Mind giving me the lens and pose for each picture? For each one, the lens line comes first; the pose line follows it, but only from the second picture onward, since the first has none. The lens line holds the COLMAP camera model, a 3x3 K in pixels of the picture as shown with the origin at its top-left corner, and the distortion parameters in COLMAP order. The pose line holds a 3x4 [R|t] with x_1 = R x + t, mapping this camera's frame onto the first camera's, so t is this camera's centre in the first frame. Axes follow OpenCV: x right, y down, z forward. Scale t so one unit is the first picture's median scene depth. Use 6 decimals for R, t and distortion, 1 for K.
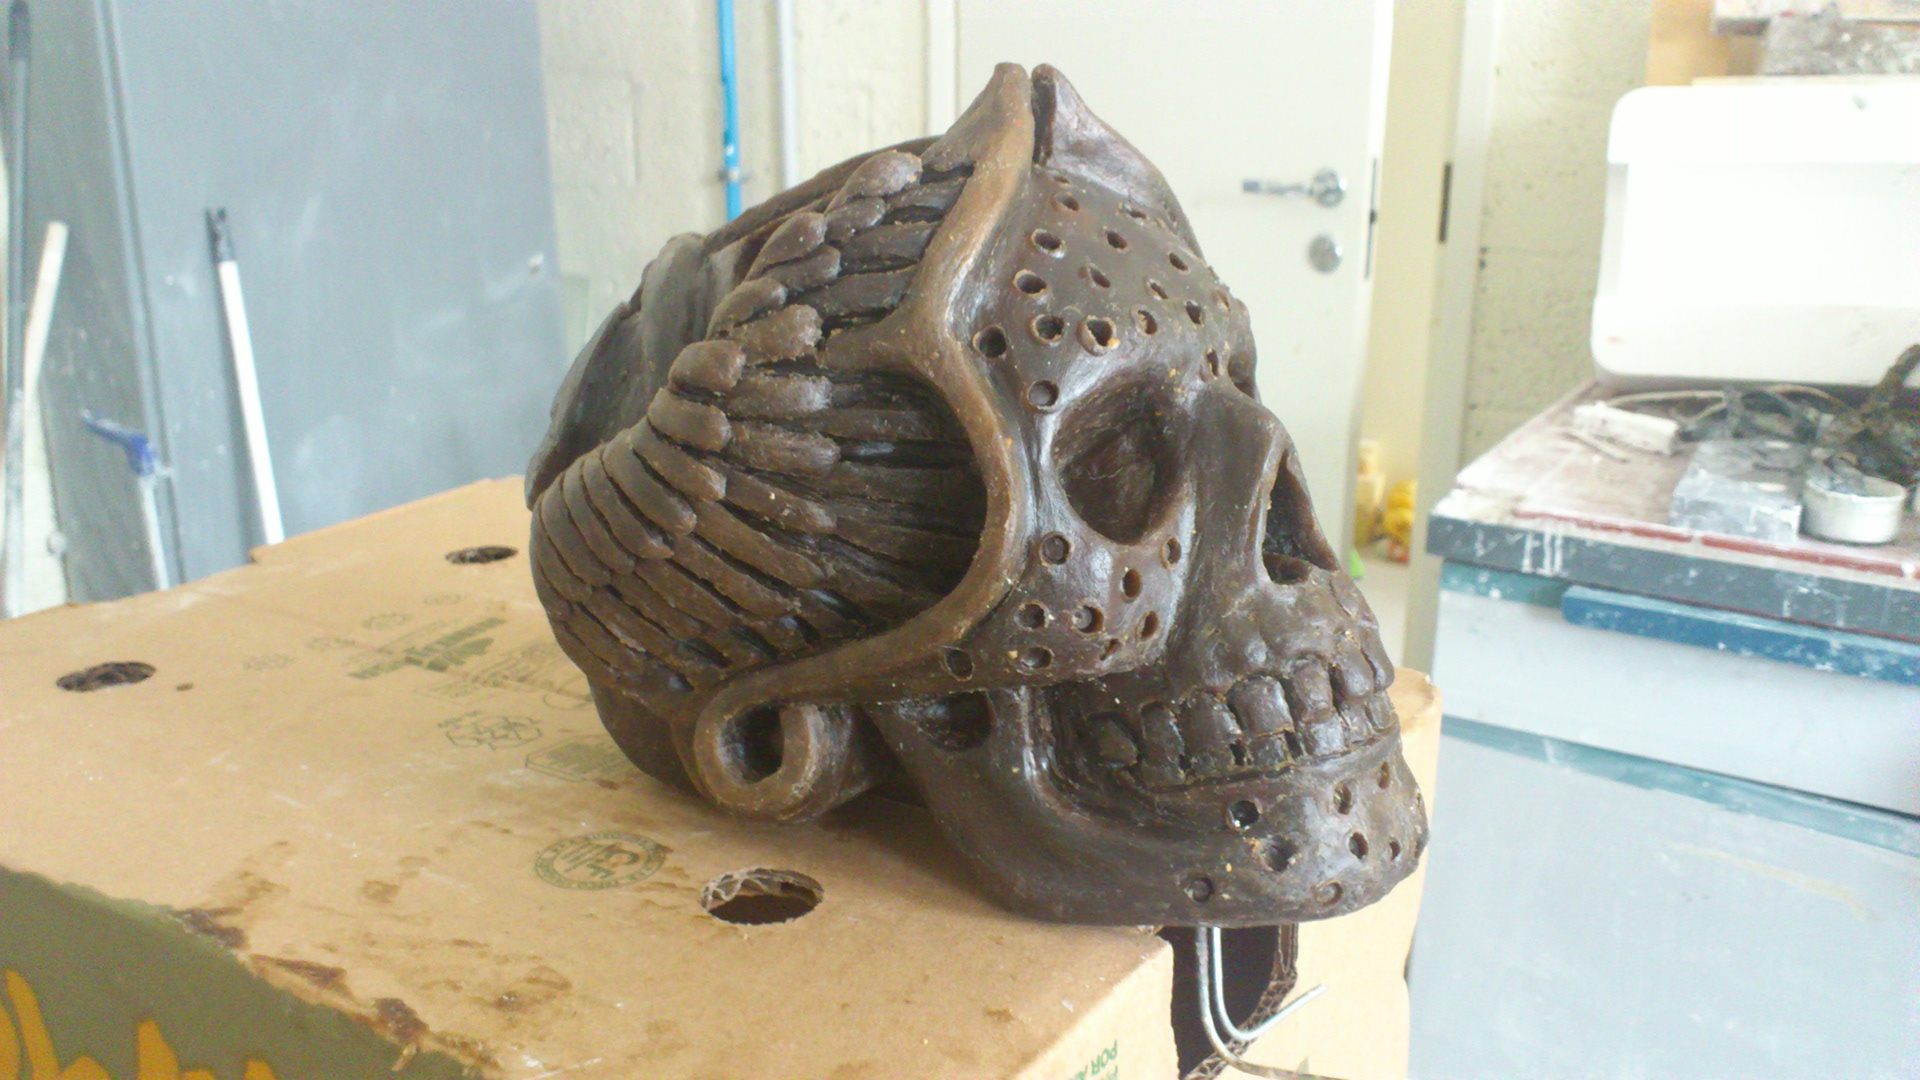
lens RADIAL K [[1761.0, 0, 954.3], [0, 1761.0, 543.6], [0, 0, 1]] dist [-0.010434, 0.000000]
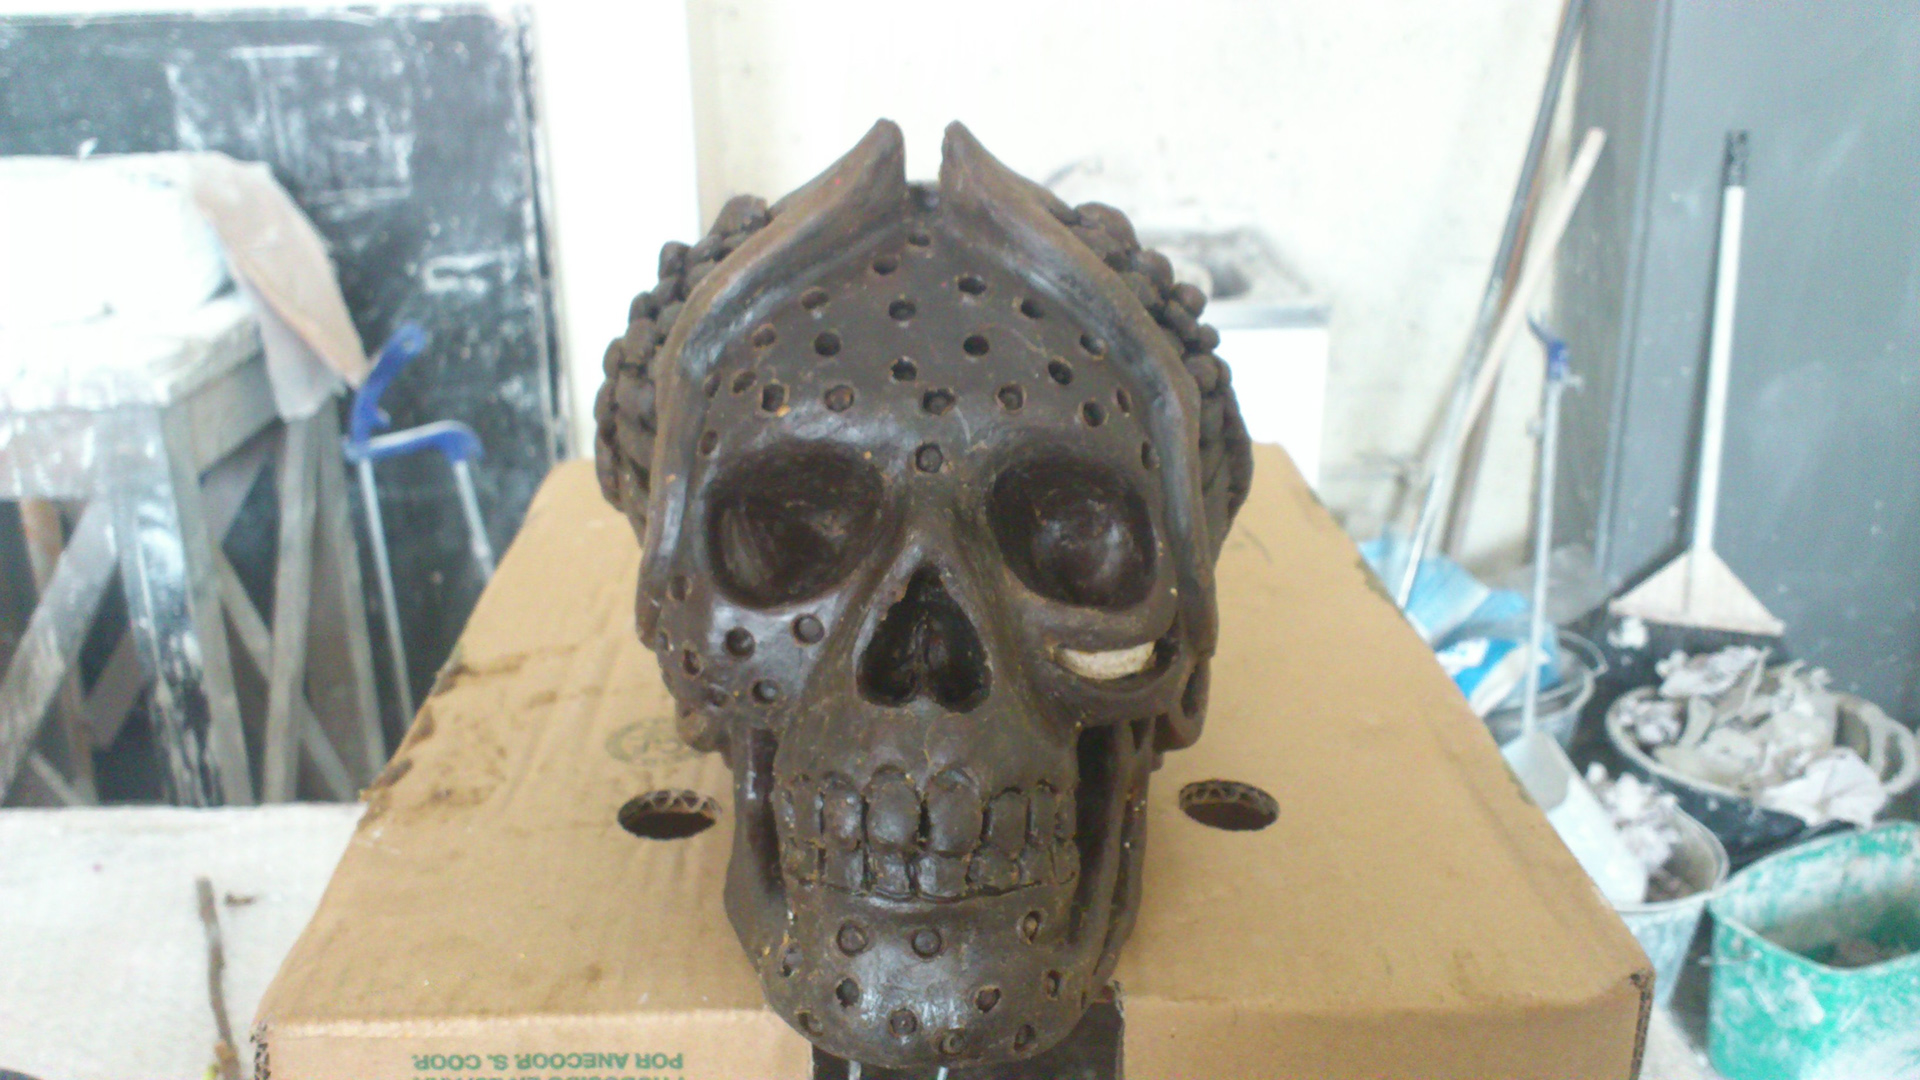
lens RADIAL K [[1761.0, 0, 970.2], [0, 1761.0, 541.7], [0, 0, 1]] dist [-0.010434, 0.000000]
pose [[0.615221, 0.272616, -0.739719, 0.105090], [-0.233611, 0.959207, 0.159213, -0.025902], [0.752947, 0.074855, 0.653810, 0.048714]]
